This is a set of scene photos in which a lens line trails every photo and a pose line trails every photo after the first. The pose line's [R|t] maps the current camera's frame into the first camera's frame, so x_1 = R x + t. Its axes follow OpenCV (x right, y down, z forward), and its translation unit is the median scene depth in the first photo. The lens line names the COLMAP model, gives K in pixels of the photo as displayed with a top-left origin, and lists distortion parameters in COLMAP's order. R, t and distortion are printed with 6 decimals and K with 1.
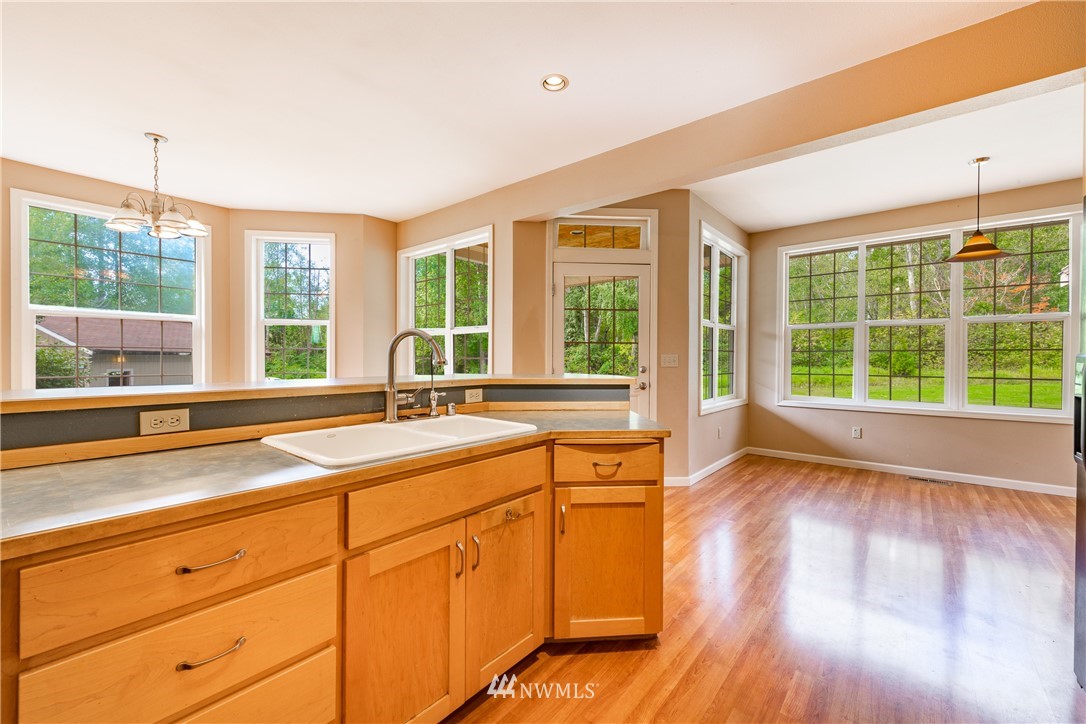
lens RADIAL K [[442.9, 0, 540.9], [0, 442.9, 361.1], [0, 0, 1]] dist [0.019141, -0.007509]
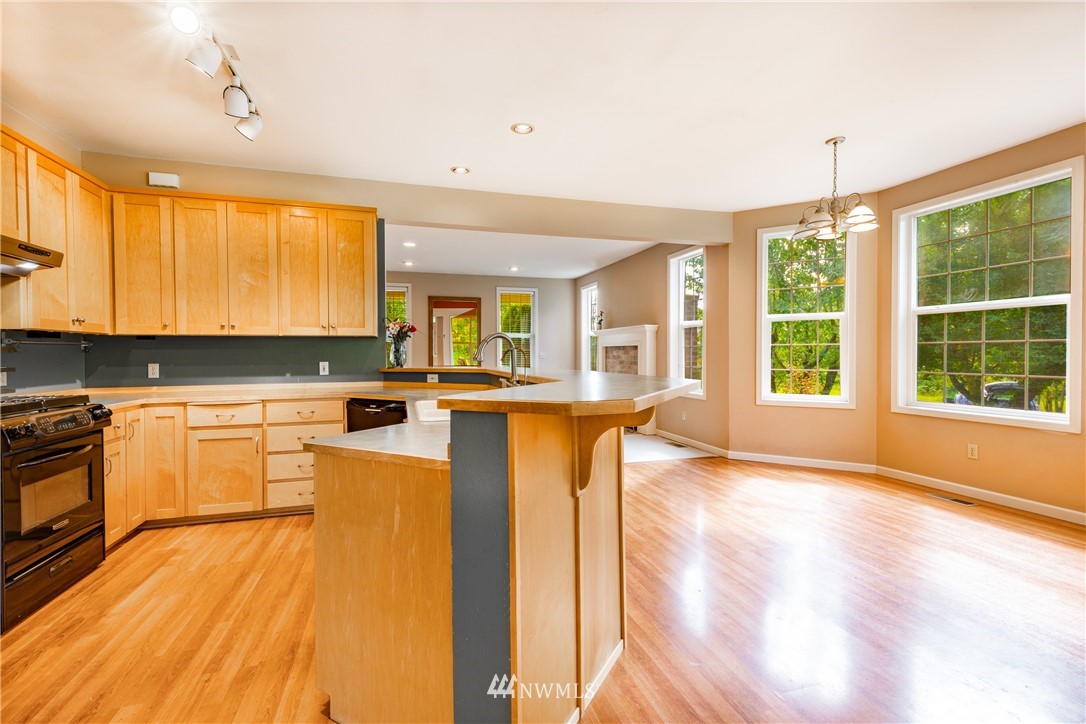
lens RADIAL K [[483.7, 0, 540.1], [0, 483.7, 361.2], [0, 0, 1]] dist [0.012150, -0.000904]
pose [[-0.546232, 0.010740, -0.837565, 0.363258], [-0.005013, 0.999858, 0.016090, -0.004640], [0.837619, 0.012987, -0.546100, 0.837087]]
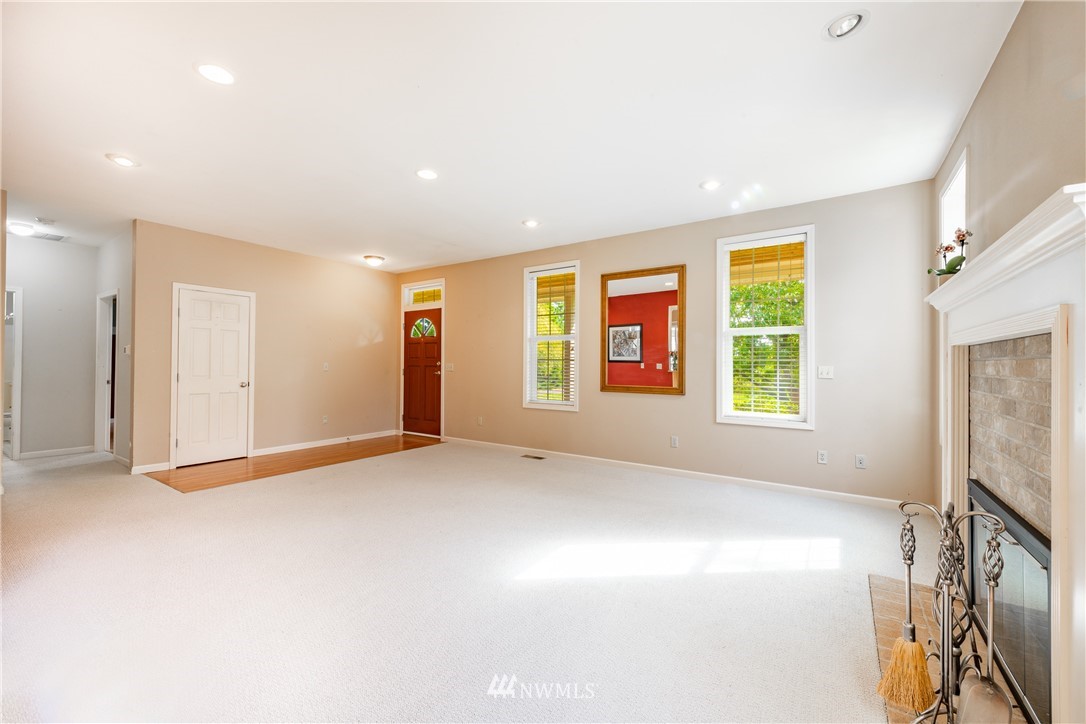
lens RADIAL K [[442.9, 0, 540.9], [0, 442.9, 361.1], [0, 0, 1]] dist [0.019141, -0.007509]
pose [[-0.994552, -0.013060, -0.103419, -0.940083], [-0.012687, 0.999910, -0.004263, -0.005746], [0.103465, -0.002928, -0.994629, 0.451046]]
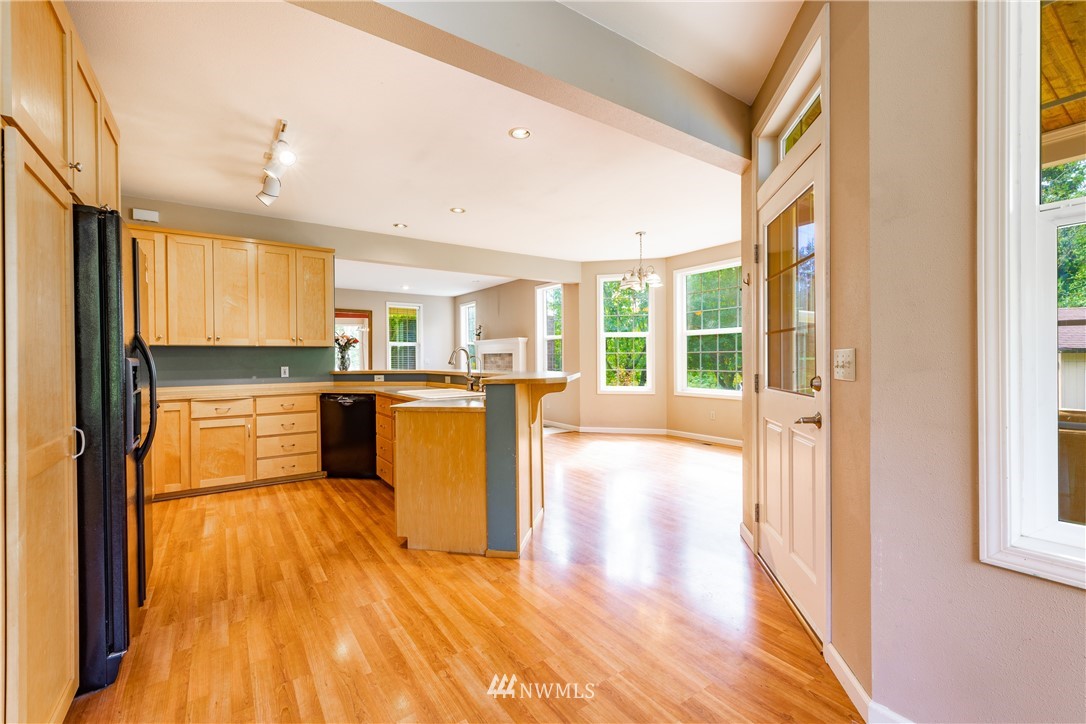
lens RADIAL K [[463.3, 0, 543.6], [0, 463.3, 361.7], [0, 0, 1]] dist [0.000276, -0.000065]
pose [[-0.253456, 0.003289, -0.967341, 0.780457], [-0.002349, 0.999989, 0.004015, -0.004257], [0.967344, 0.003290, -0.253445, 0.871765]]
